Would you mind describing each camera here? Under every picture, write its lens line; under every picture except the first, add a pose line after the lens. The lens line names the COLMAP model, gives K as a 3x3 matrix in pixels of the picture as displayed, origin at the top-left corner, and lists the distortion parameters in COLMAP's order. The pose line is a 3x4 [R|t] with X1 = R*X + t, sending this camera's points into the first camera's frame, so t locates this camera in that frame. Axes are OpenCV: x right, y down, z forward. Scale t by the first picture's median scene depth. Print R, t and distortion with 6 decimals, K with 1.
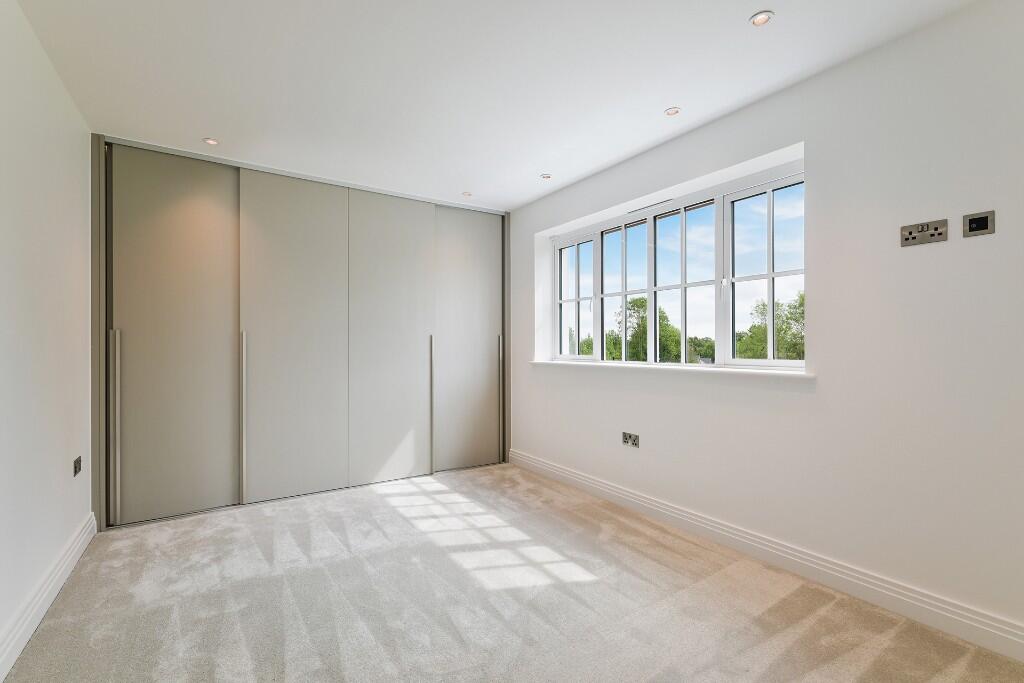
lens RADIAL K [[454.3, 0, 512.3], [0, 454.3, 346.2], [0, 0, 1]] dist [-0.003769, -0.000393]
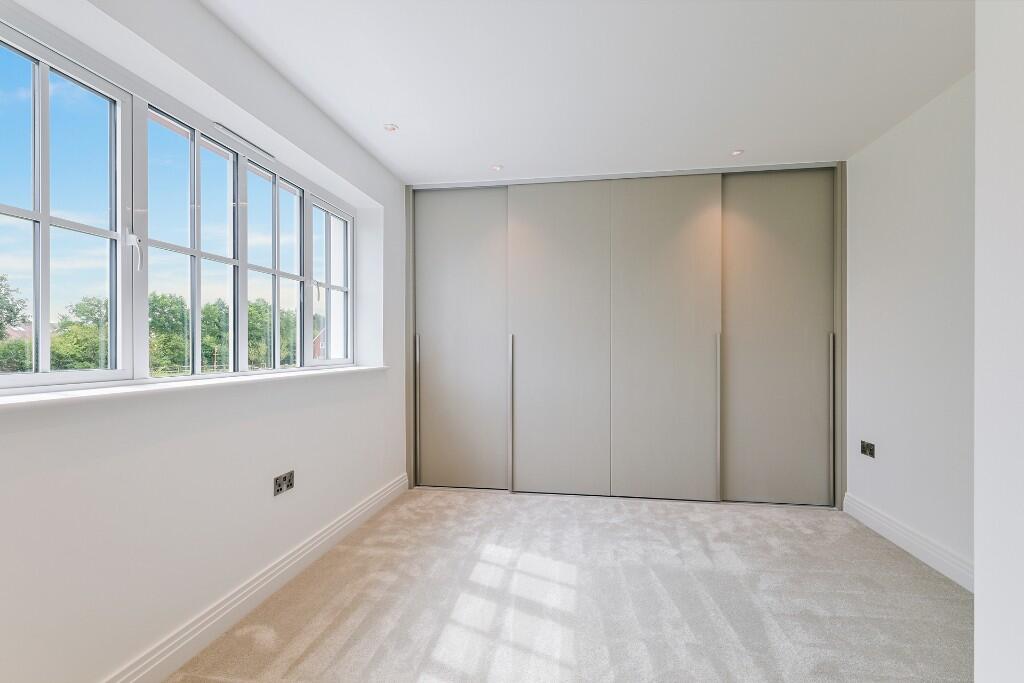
lens RADIAL K [[470.7, 0, 511.5], [0, 470.7, 344.6], [0, 0, 1]] dist [0.000593, 0.000055]
pose [[-0.733278, 0.008228, 0.679879, -0.484315], [0.005526, 0.999966, -0.006142, 0.002294], [-0.679907, -0.000747, -0.733298, 1.303927]]
